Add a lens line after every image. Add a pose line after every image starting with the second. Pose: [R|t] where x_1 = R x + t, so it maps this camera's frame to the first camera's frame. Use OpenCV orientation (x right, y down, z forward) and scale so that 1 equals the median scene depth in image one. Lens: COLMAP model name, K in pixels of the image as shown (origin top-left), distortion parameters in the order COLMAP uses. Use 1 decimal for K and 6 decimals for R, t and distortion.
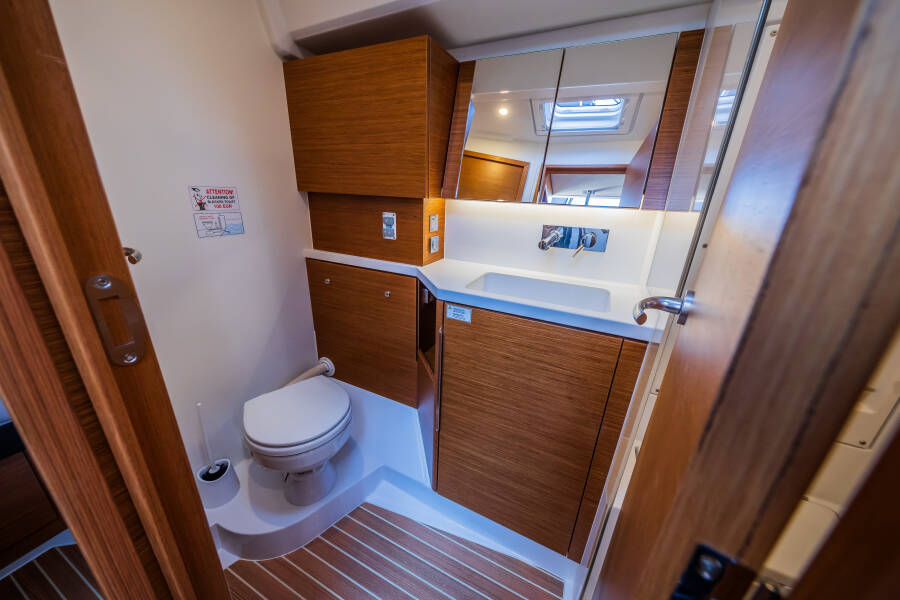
lens RADIAL K [[309.6, 0, 448.4], [0, 309.6, 302.4], [0, 0, 1]] dist [0.013682, -0.004173]
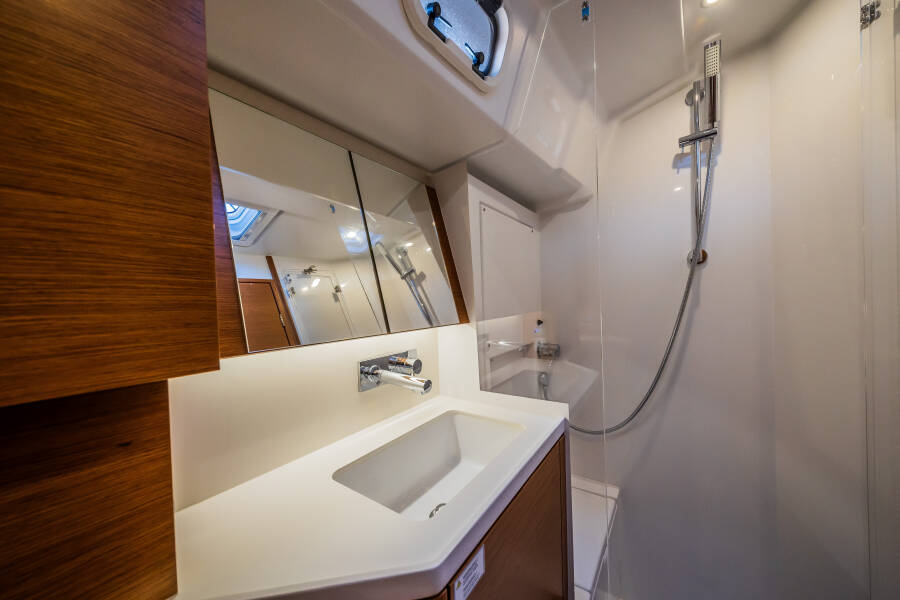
lens RADIAL K [[309.6, 0, 448.4], [0, 309.6, 302.4], [0, 0, 1]] dist [0.013682, -0.004173]
pose [[0.173877, -0.054335, 0.983267, -0.326658], [0.373850, 0.927370, -0.014864, -0.282198], [-0.911045, 0.370179, 0.181561, 0.636334]]
